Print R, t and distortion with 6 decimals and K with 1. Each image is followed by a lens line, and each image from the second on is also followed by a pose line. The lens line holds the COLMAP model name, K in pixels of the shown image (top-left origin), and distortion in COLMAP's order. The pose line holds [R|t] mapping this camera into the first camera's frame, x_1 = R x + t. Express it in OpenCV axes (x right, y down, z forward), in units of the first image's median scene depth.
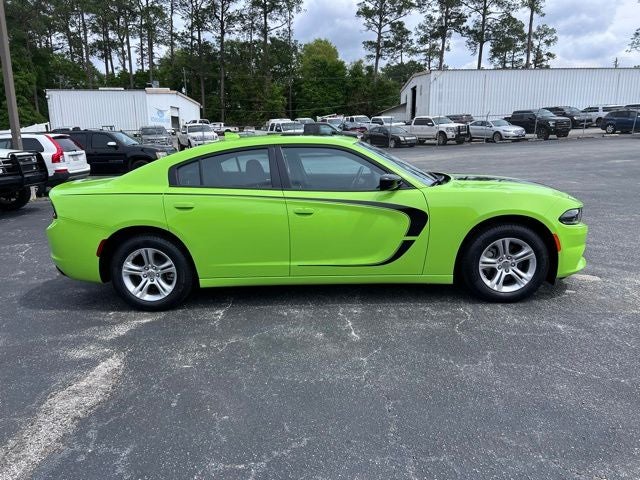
lens RADIAL K [[479.0, 0, 327.6], [0, 479.0, 239.7], [0, 0, 1]] dist [0.059879, -0.064906]
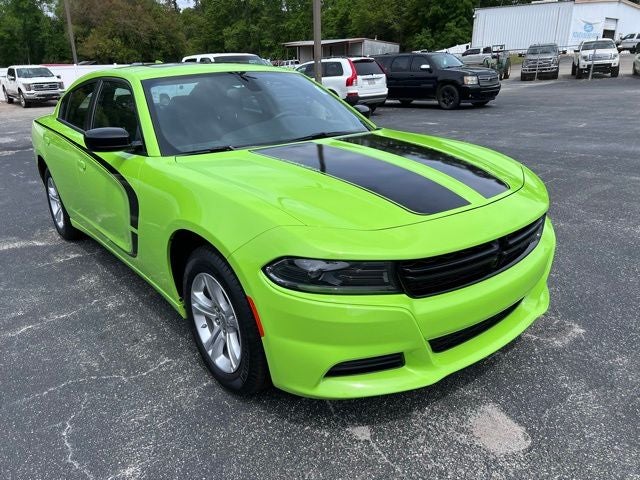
lens RADIAL K [[479.0, 0, 327.6], [0, 479.0, 239.7], [0, 0, 1]] dist [0.059879, -0.064906]
pose [[0.658163, 0.259422, -0.706768, 0.101886], [-0.148095, 0.965028, 0.216307, -0.021500], [0.738166, -0.037697, 0.673565, 0.092500]]
